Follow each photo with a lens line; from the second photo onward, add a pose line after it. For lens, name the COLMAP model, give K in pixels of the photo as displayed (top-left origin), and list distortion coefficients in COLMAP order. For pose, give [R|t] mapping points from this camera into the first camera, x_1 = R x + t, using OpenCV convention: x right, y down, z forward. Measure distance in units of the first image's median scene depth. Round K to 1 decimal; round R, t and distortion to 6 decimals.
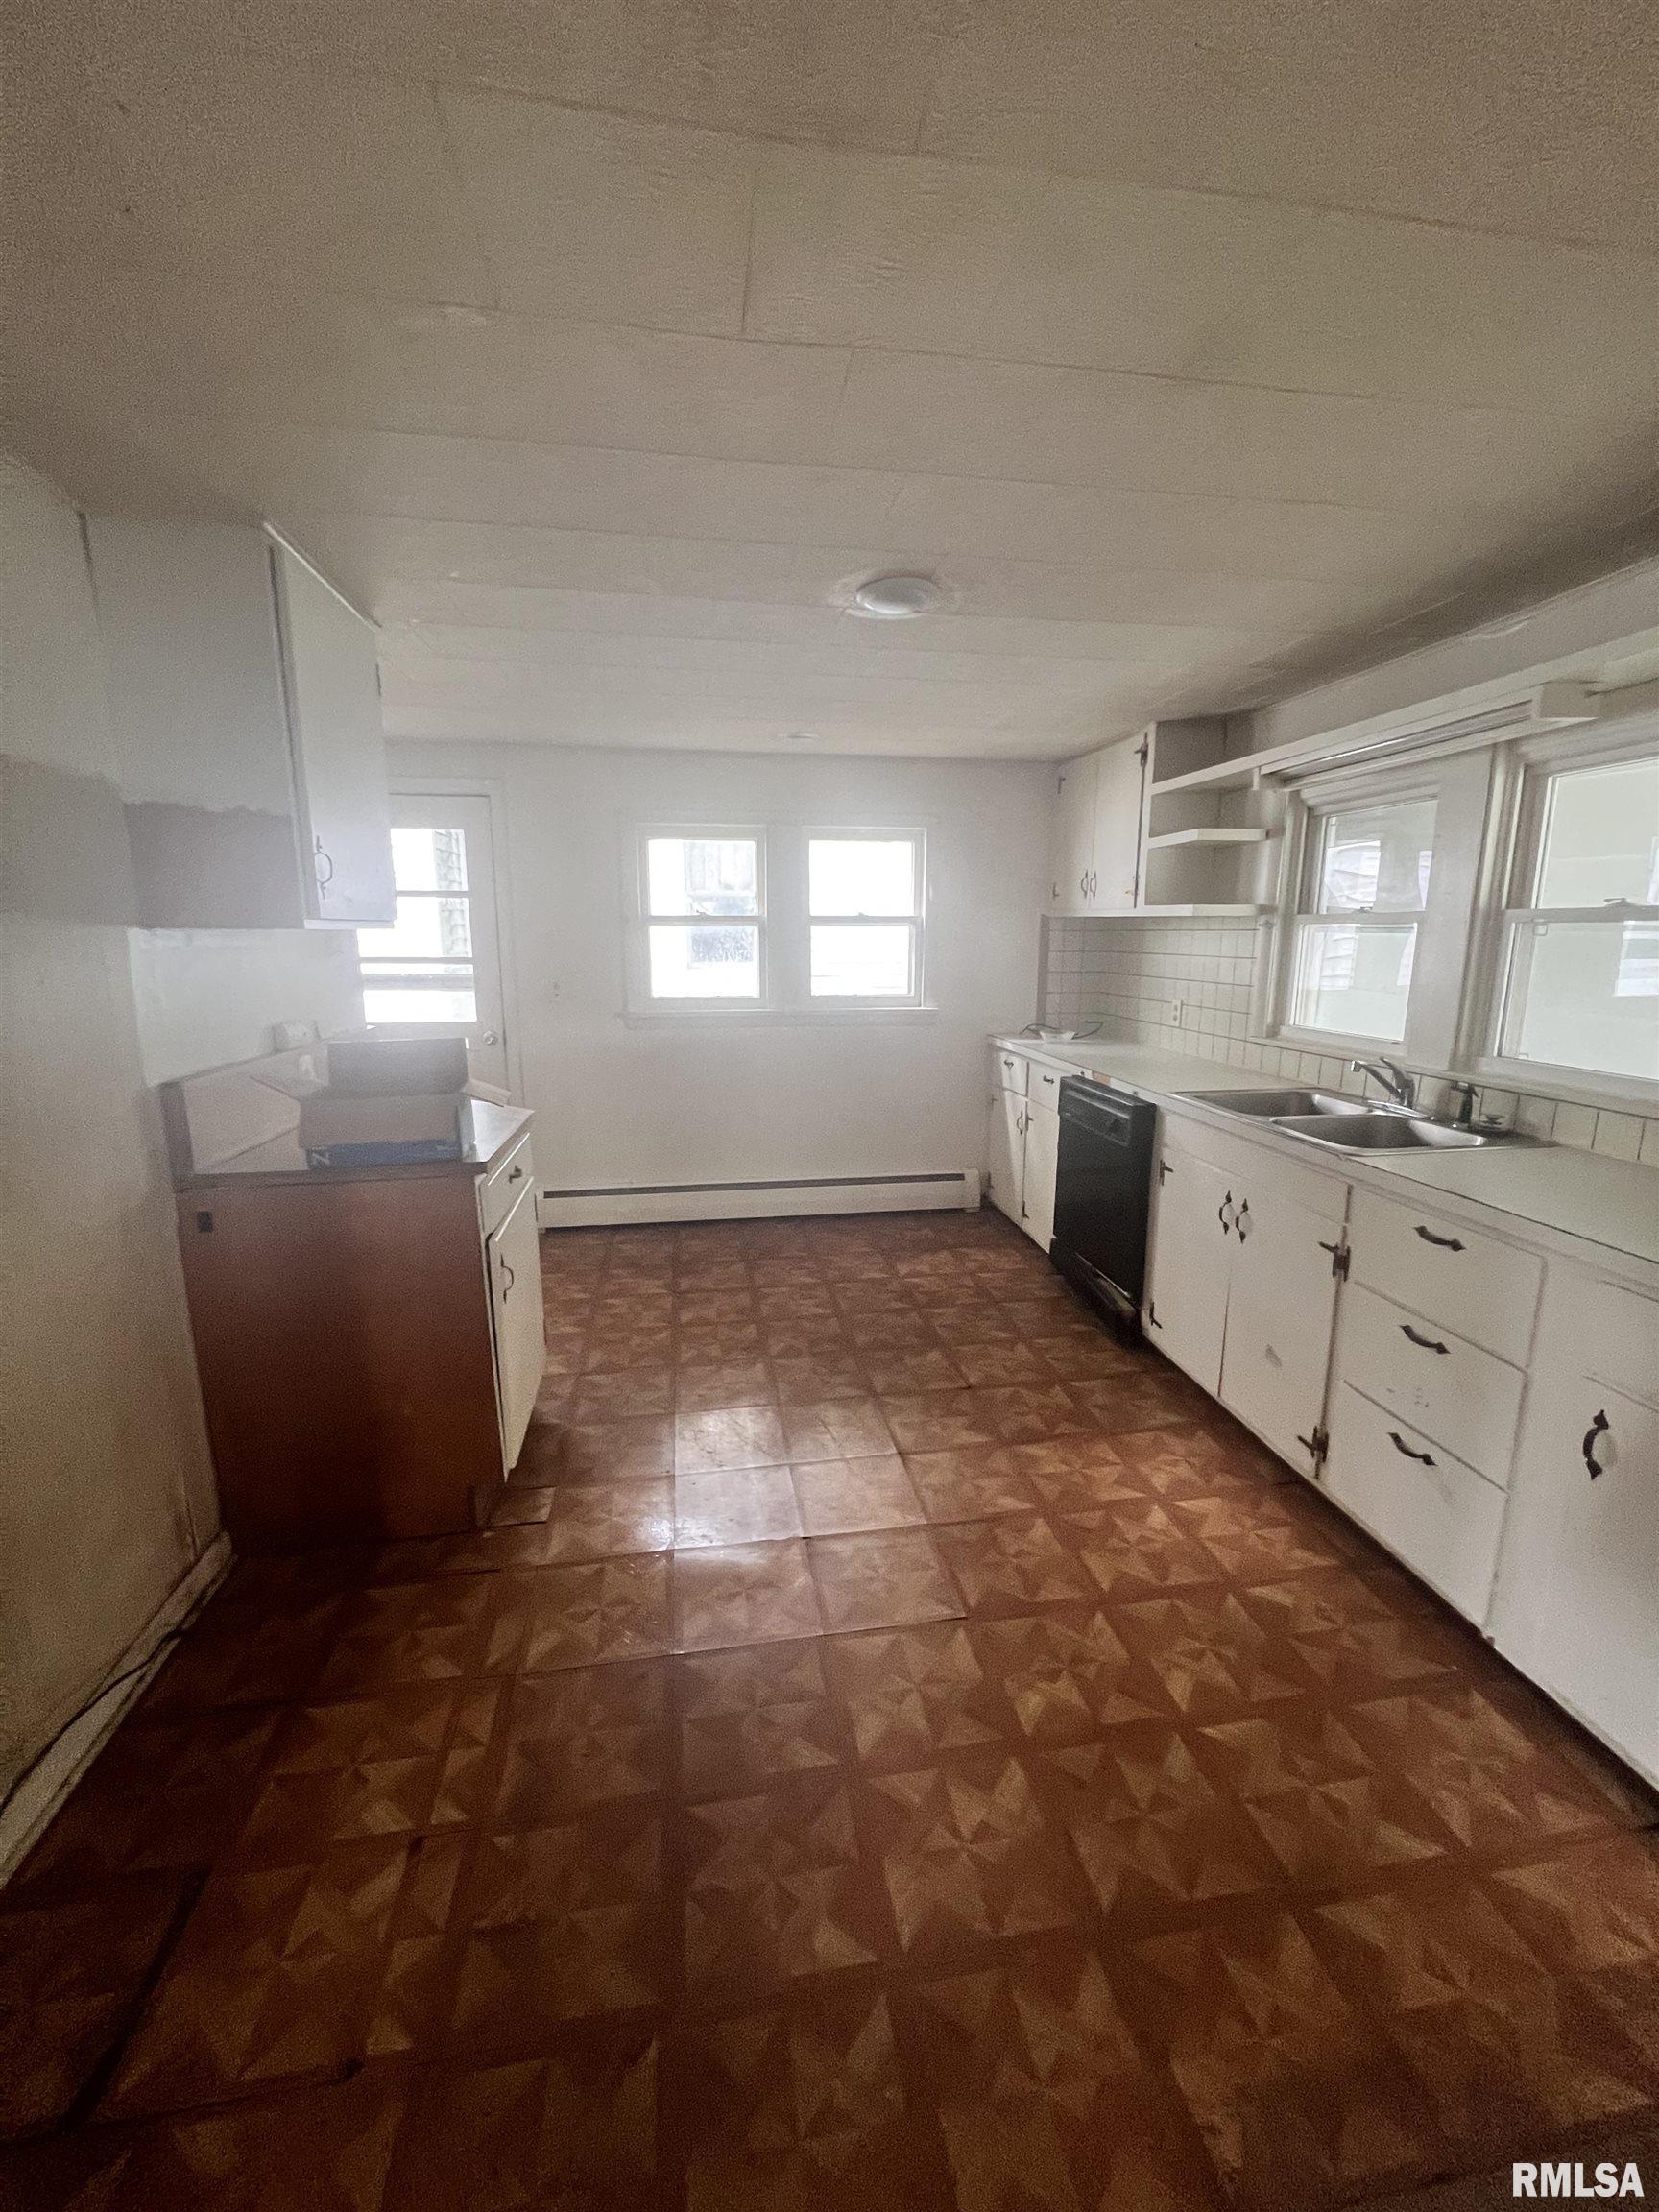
lens RADIAL K [[887.0, 0, 829.5], [0, 887.0, 1106.0], [0, 0, 1]] dist [0.000290, 0.000519]
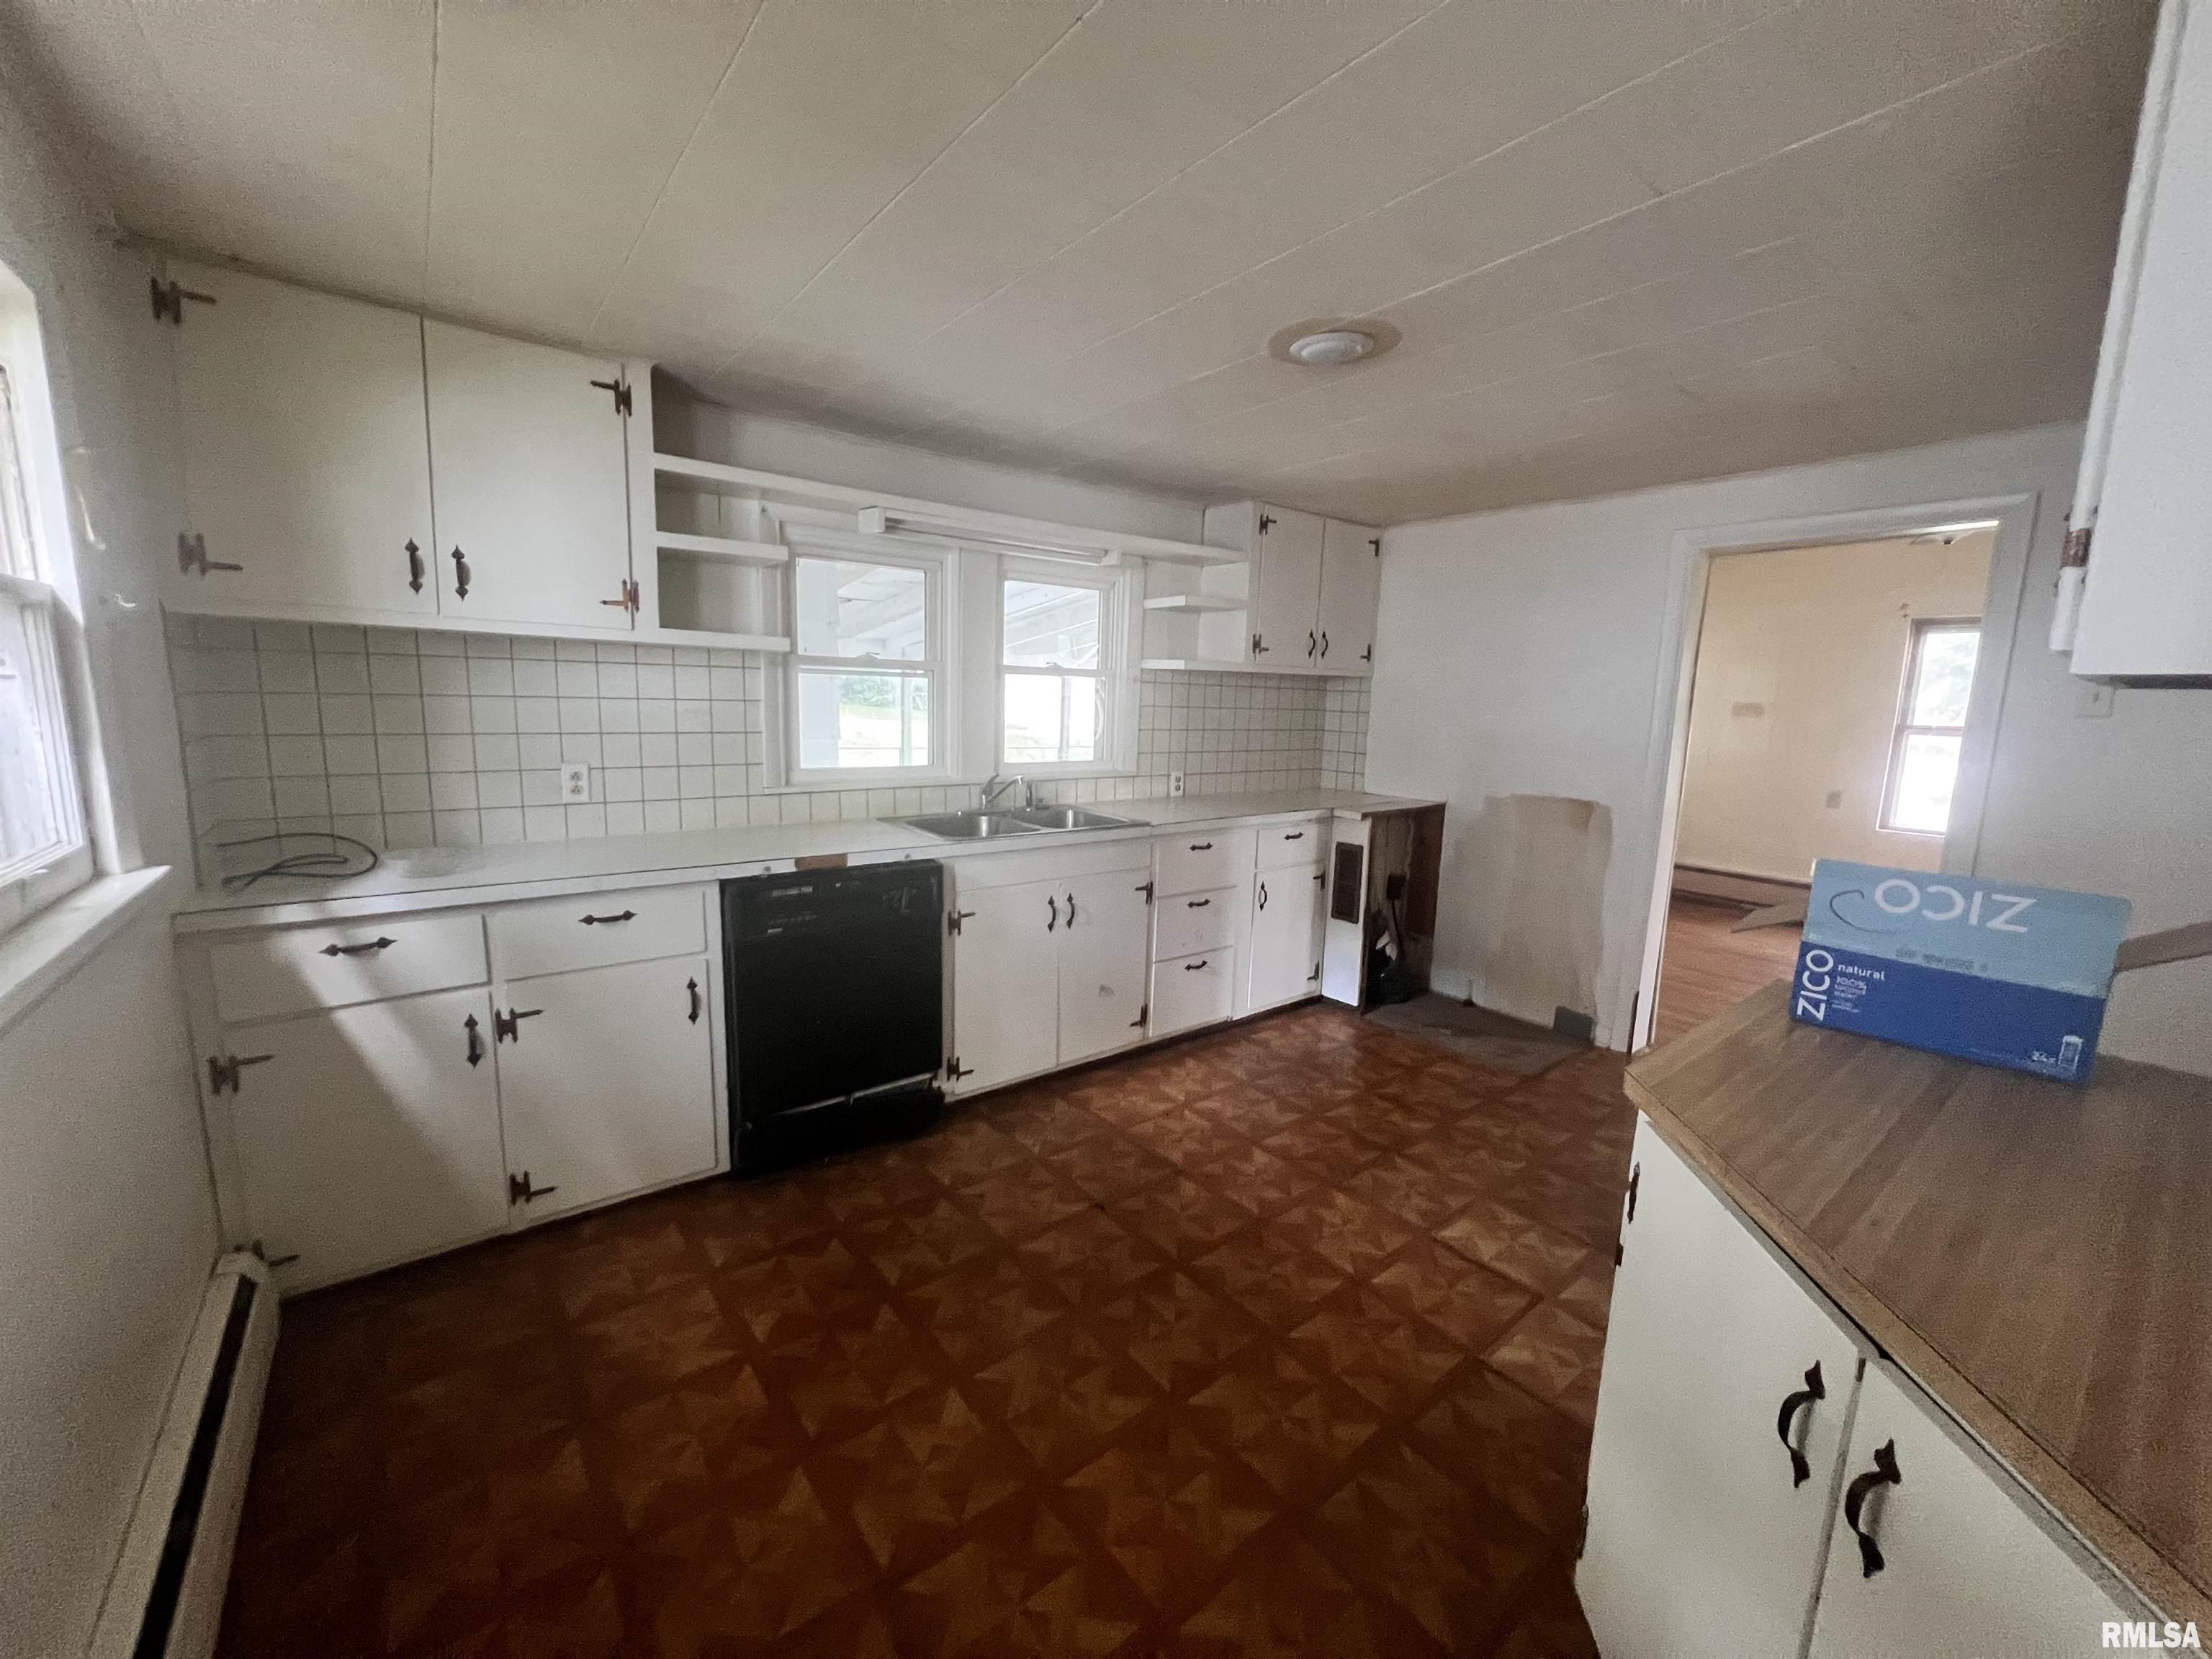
lens RADIAL K [[882.3, 0, 1106.0], [0, 882.3, 829.5], [0, 0, 1]] dist [-0.000720, -0.000494]
pose [[-0.487579, -0.141935, 0.861464, -0.599061], [0.142389, 0.960560, 0.238852, -0.264327], [-0.861389, 0.239123, -0.448139, 1.460793]]
